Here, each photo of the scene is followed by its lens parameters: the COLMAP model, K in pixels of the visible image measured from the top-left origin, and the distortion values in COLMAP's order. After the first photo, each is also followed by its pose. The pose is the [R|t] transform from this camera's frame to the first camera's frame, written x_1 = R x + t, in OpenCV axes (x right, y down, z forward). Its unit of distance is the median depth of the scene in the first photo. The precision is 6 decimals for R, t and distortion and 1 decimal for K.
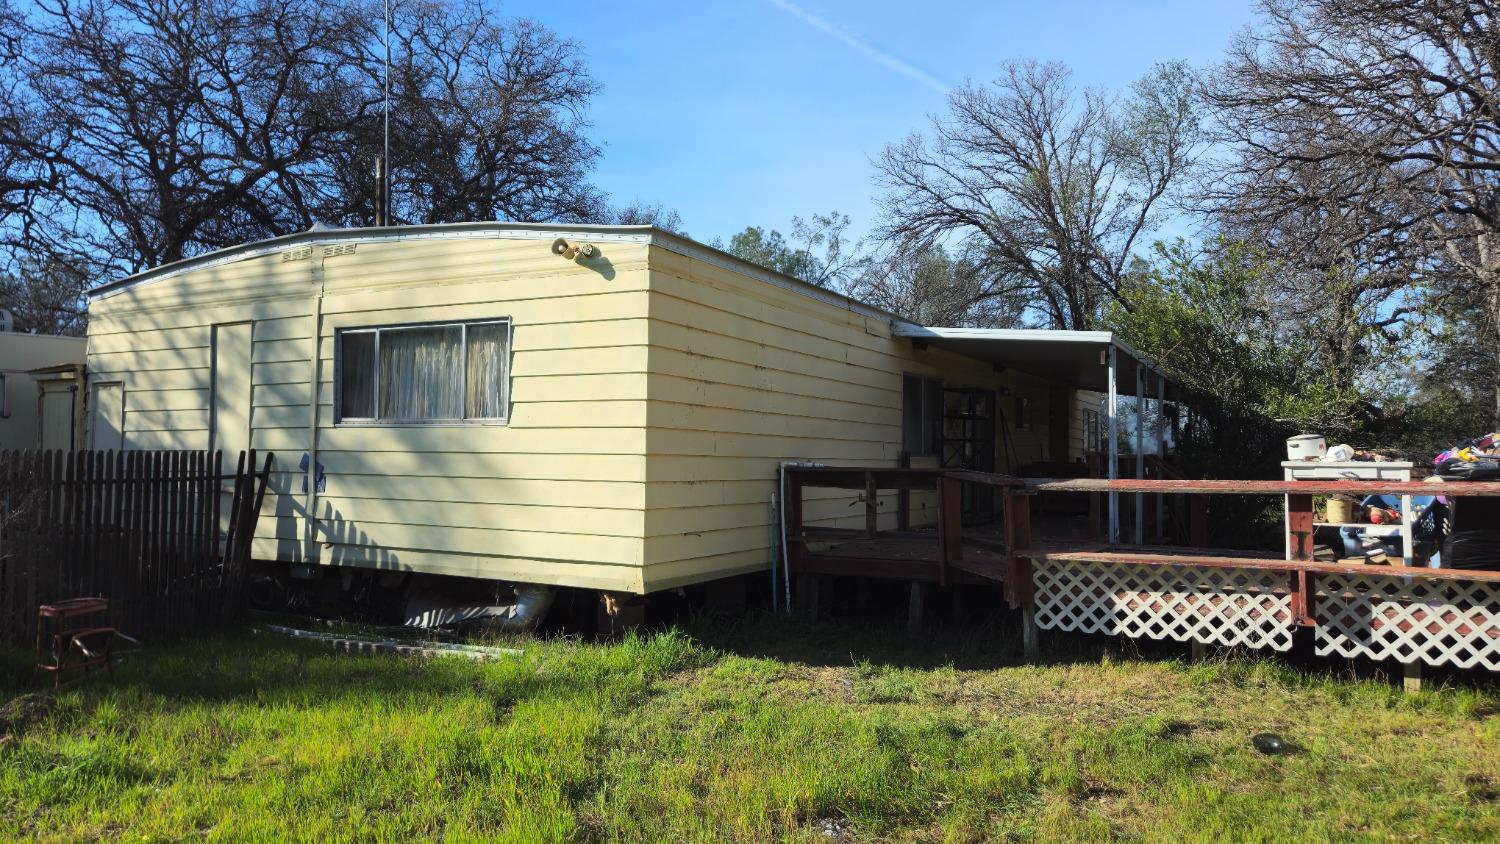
lens RADIAL K [[1049.6, 0, 749.9], [0, 1049.6, 421.3], [0, 0, 1]] dist [0.056103, -0.000987]
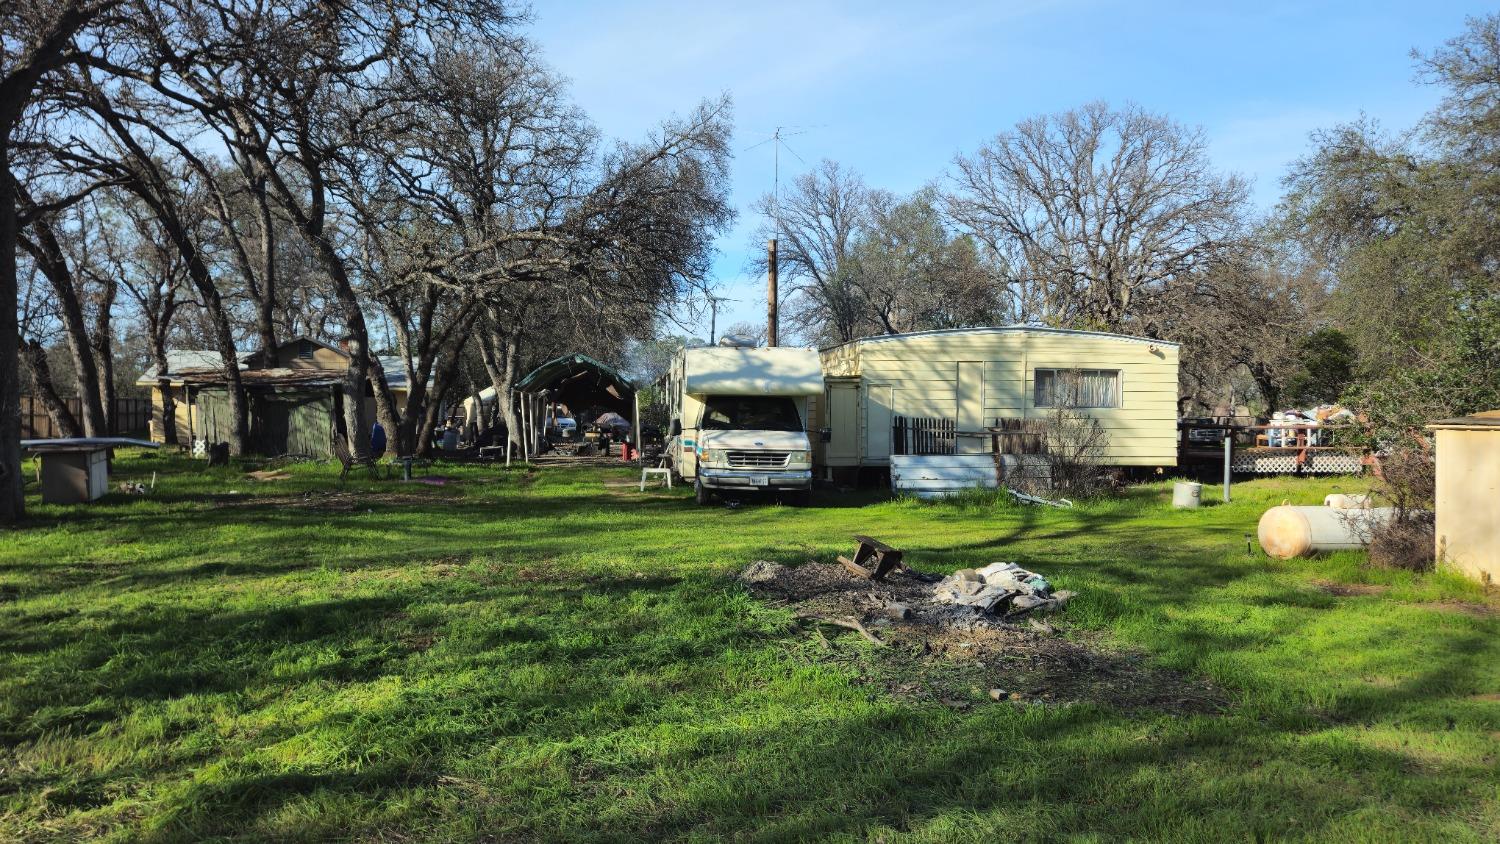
lens RADIAL K [[1049.6, 0, 749.9], [0, 1049.6, 422.0], [0, 0, 1]] dist [0.056103, -0.000987]
pose [[0.757670, -0.007708, 0.652592, -2.390372], [-0.020761, 0.999140, 0.035905, -0.035582], [-0.652308, -0.040753, 0.756858, -0.396544]]
